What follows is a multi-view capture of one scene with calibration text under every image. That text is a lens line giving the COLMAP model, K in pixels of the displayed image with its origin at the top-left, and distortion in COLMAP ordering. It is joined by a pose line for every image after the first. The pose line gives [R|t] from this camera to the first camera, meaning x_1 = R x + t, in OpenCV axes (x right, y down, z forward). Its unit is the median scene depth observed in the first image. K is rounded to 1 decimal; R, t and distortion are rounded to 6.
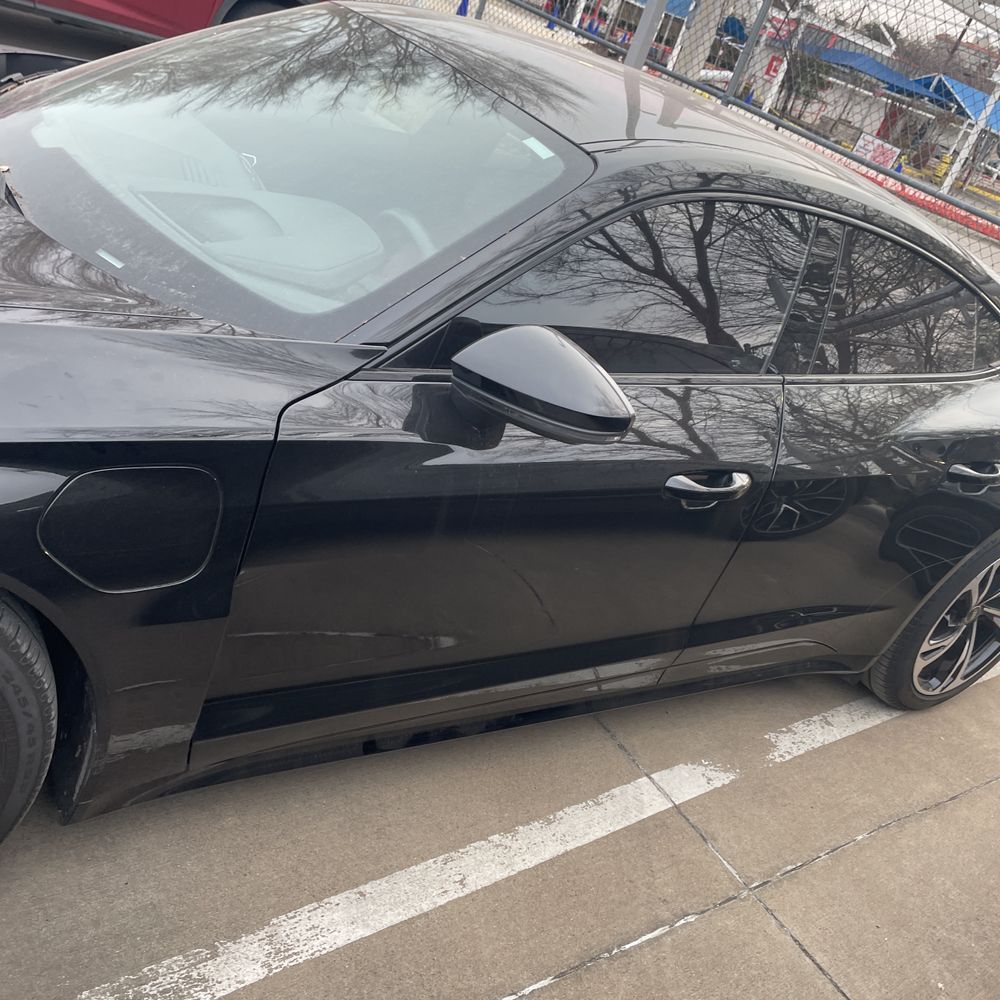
lens RADIAL K [[1061.9, 0, 507.8], [0, 1061.9, 499.3], [0, 0, 1]] dist [0.153358, -0.171254]
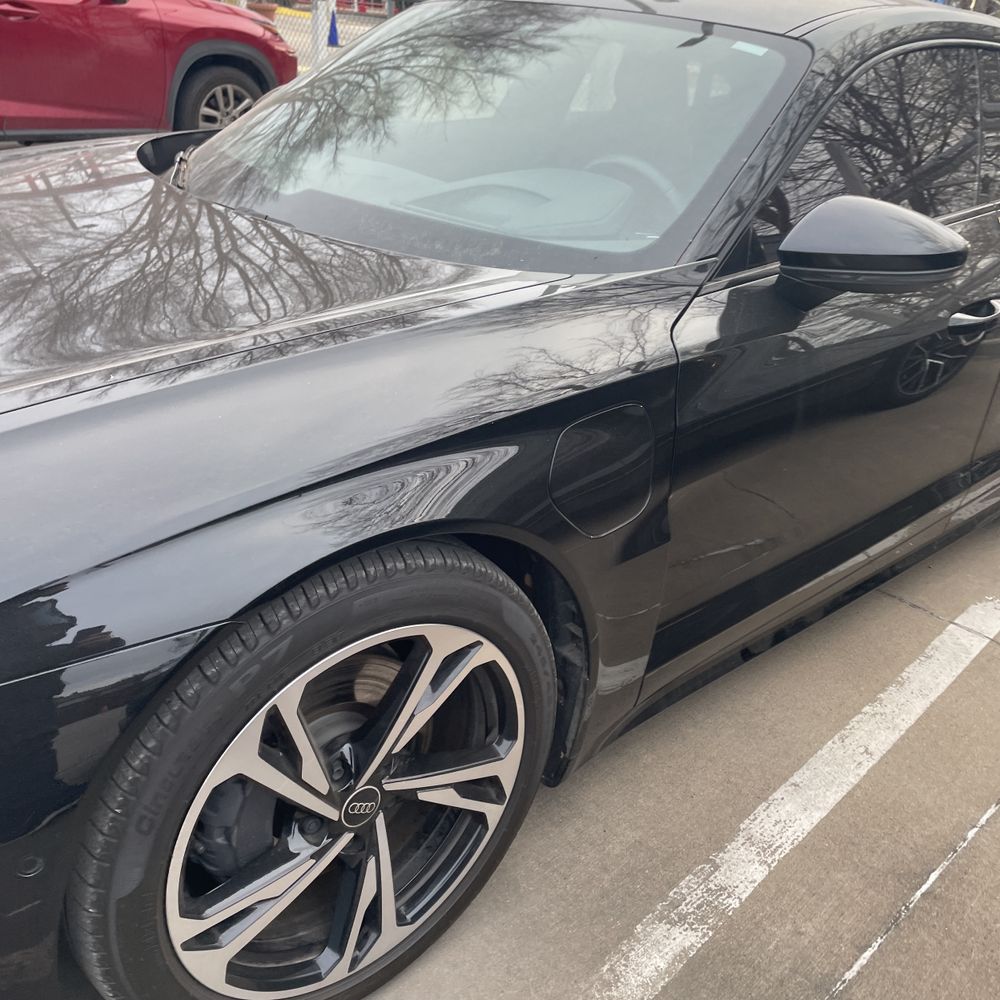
lens RADIAL K [[1061.9, 0, 507.8], [0, 1061.9, 499.3], [0, 0, 1]] dist [0.153358, -0.171254]
pose [[0.951958, -0.302527, 0.047474, -0.391936], [0.302895, 0.953024, -0.000590, 0.019775], [-0.045065, 0.014941, 0.998872, -0.036799]]
